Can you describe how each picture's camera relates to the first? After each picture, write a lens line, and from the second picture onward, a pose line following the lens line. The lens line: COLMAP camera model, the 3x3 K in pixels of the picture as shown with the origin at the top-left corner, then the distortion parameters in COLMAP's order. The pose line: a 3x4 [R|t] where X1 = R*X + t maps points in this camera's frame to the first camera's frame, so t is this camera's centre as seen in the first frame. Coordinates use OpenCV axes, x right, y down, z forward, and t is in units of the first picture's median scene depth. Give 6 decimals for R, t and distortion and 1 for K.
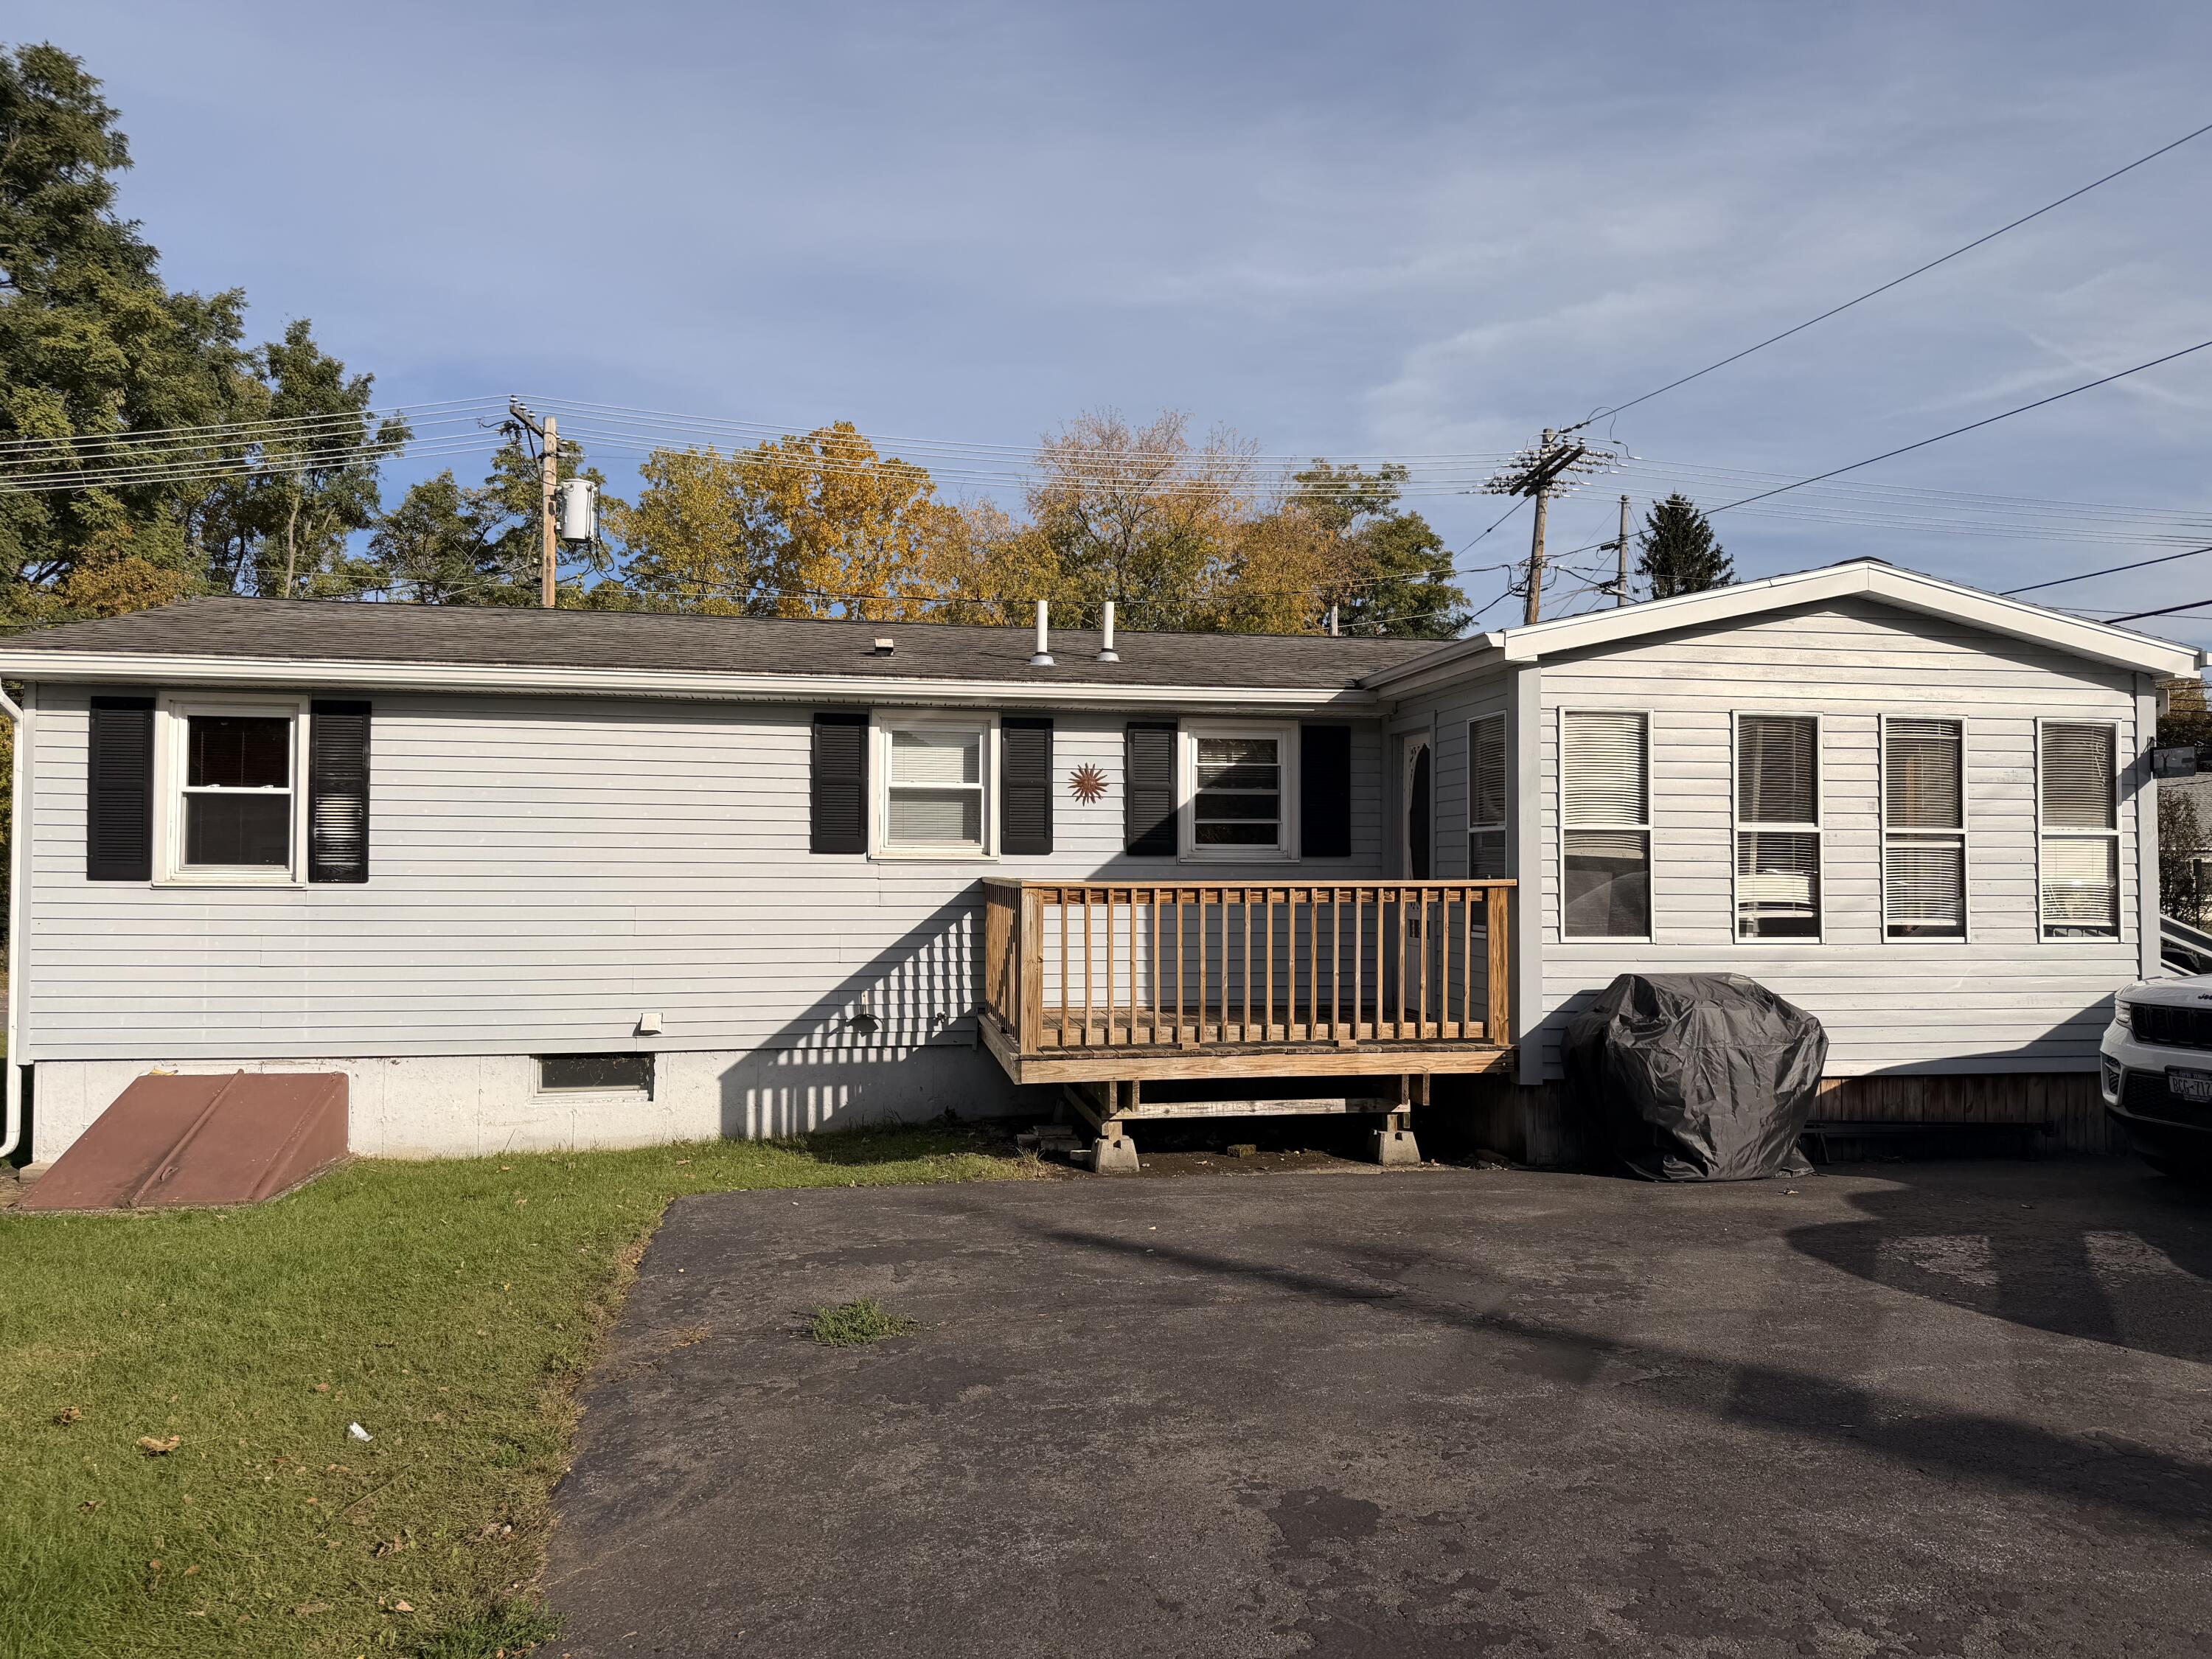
lens RADIAL K [[1564.9, 0, 1110.4], [0, 1564.9, 816.0], [0, 0, 1]] dist [0.087174, -0.081200]
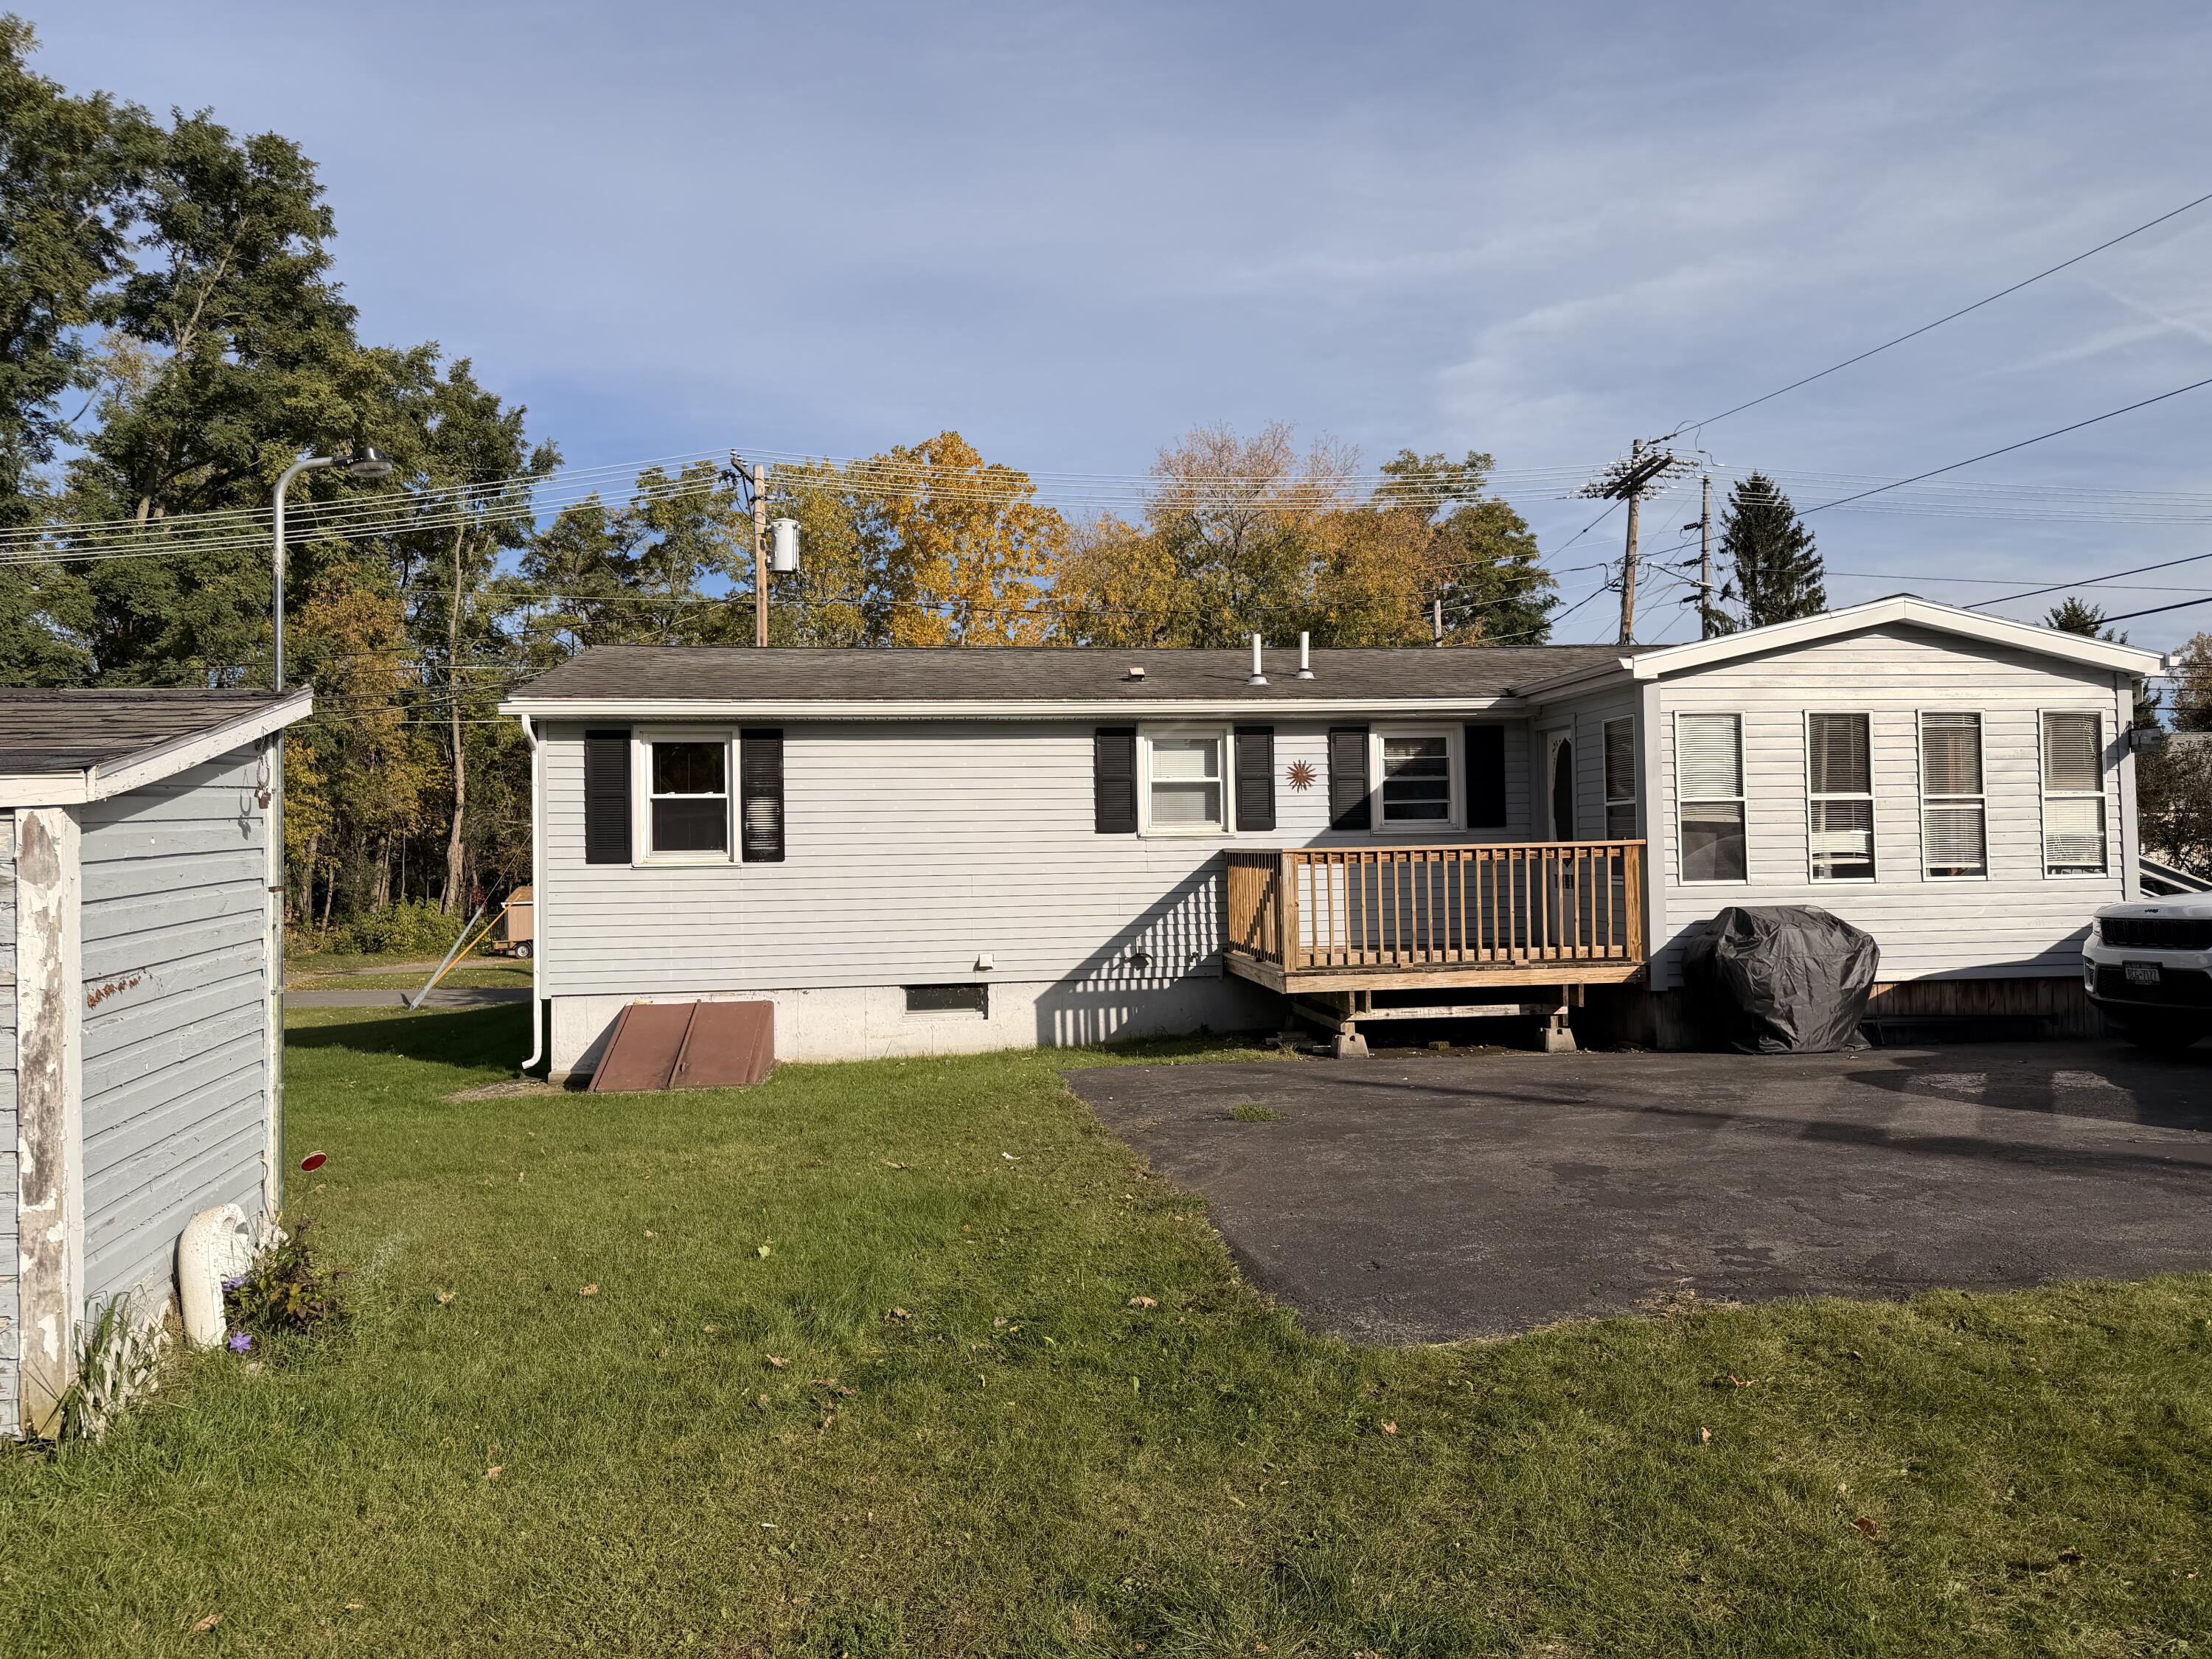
lens RADIAL K [[1564.9, 0, 1117.9], [0, 1564.9, 801.4], [0, 0, 1]] dist [0.087174, -0.081200]
pose [[0.998776, -0.023406, -0.043562, -0.113054], [0.023457, 0.999725, 0.000665, -0.003547], [0.043534, -0.001686, 0.999051, -0.316555]]
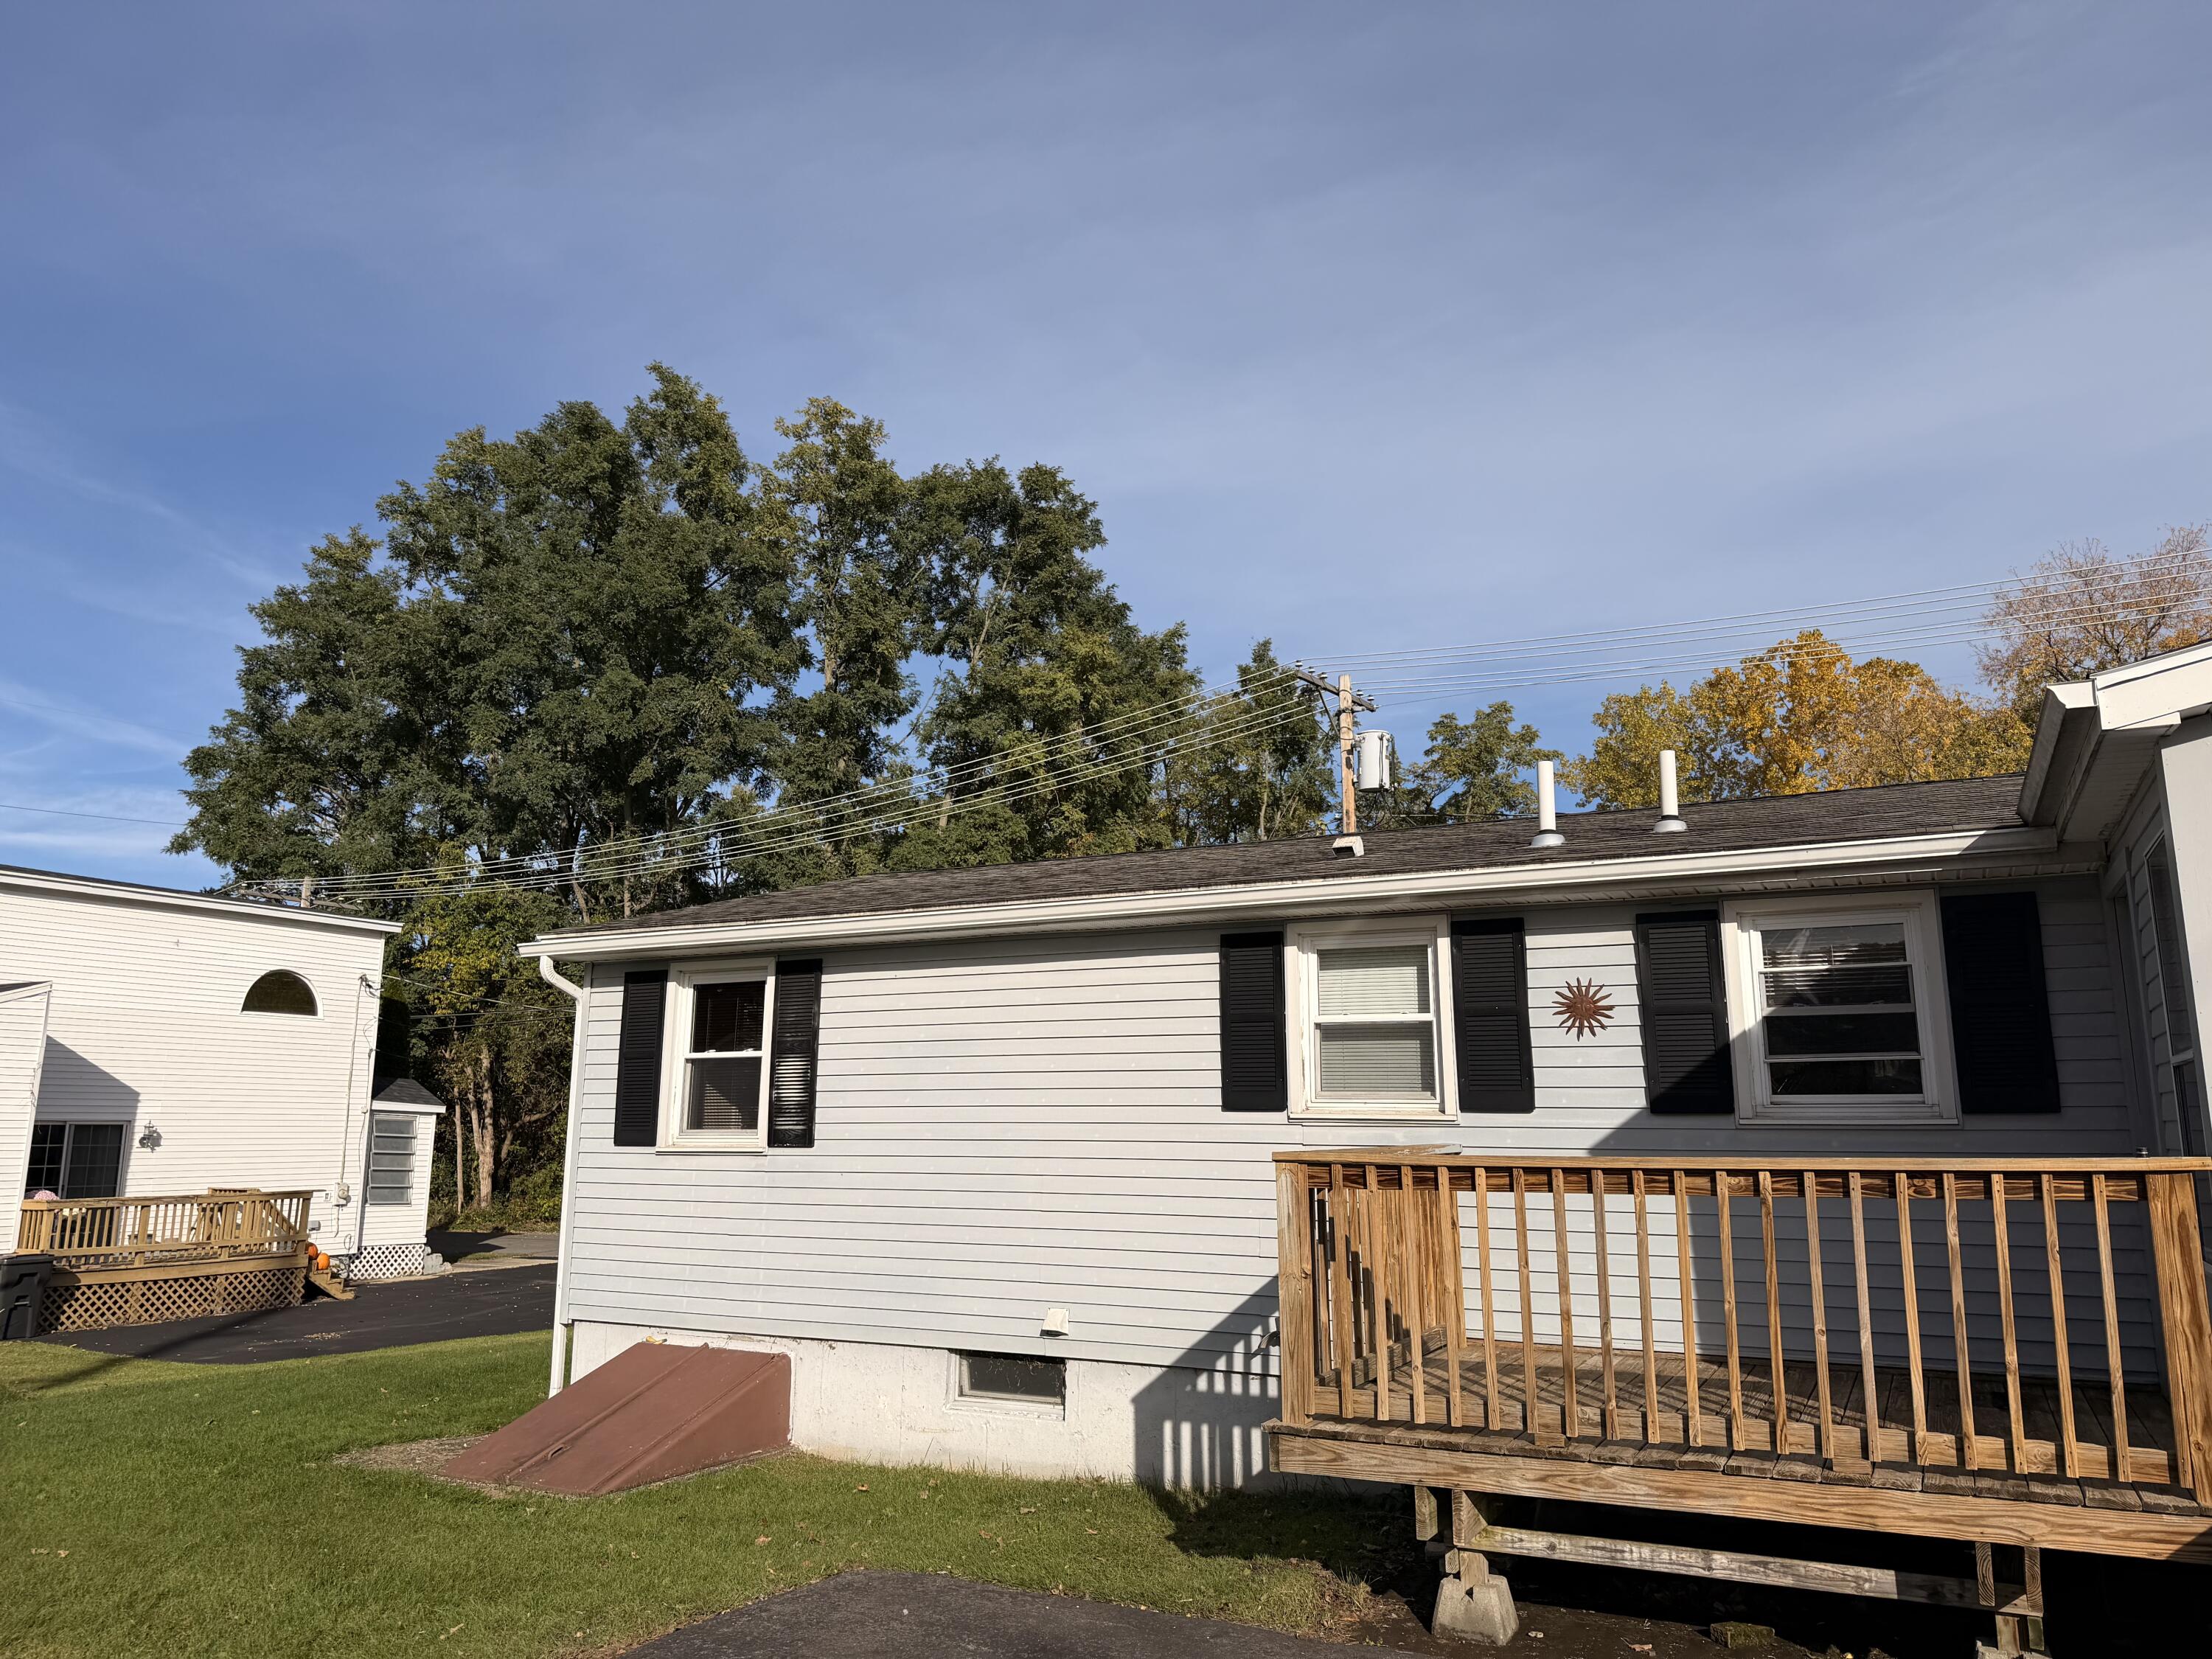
lens RADIAL K [[1564.9, 0, 1082.7], [0, 1564.9, 800.9], [0, 0, 1]] dist [0.087174, -0.081200]
pose [[0.789420, -0.128833, -0.600182, 0.248616], [0.023140, 0.983279, -0.180631, 0.010956], [0.613417, 0.128705, 0.779201, 0.313025]]
